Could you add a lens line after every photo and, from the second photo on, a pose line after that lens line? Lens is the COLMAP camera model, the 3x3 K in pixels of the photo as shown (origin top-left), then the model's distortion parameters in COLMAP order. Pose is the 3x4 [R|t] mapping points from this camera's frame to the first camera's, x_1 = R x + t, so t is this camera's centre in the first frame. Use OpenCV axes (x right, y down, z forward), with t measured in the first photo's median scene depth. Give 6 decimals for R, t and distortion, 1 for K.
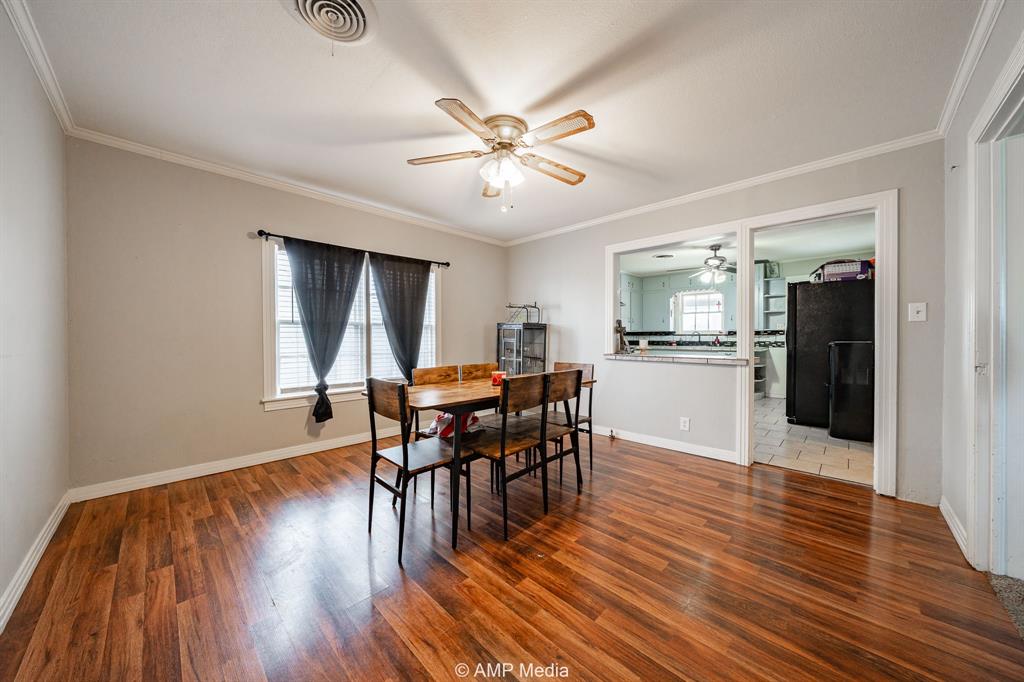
lens RADIAL K [[351.9, 0, 512.2], [0, 351.9, 342.1], [0, 0, 1]] dist [0.000276, 0.000000]
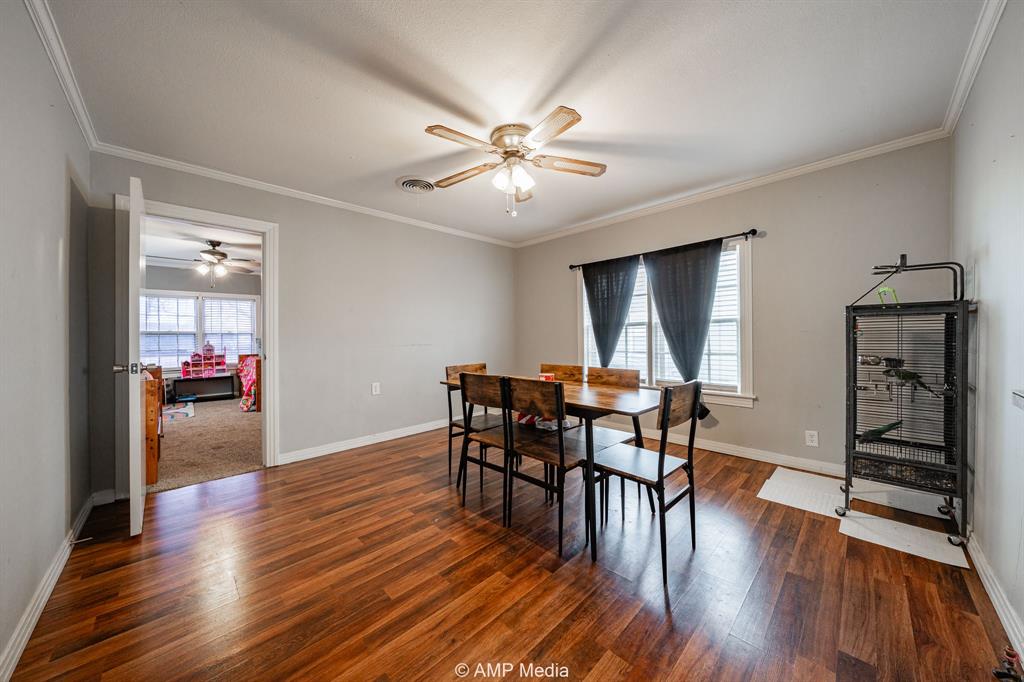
lens RADIAL K [[351.9, 0, 510.8], [0, 351.9, 334.4], [0, 0, 1]] dist [0.000276, 0.000000]
pose [[-0.023185, -0.007020, -0.999707, 1.015330], [-0.002908, 0.999972, -0.006955, -0.017631], [0.999727, 0.002746, -0.023205, 1.013978]]
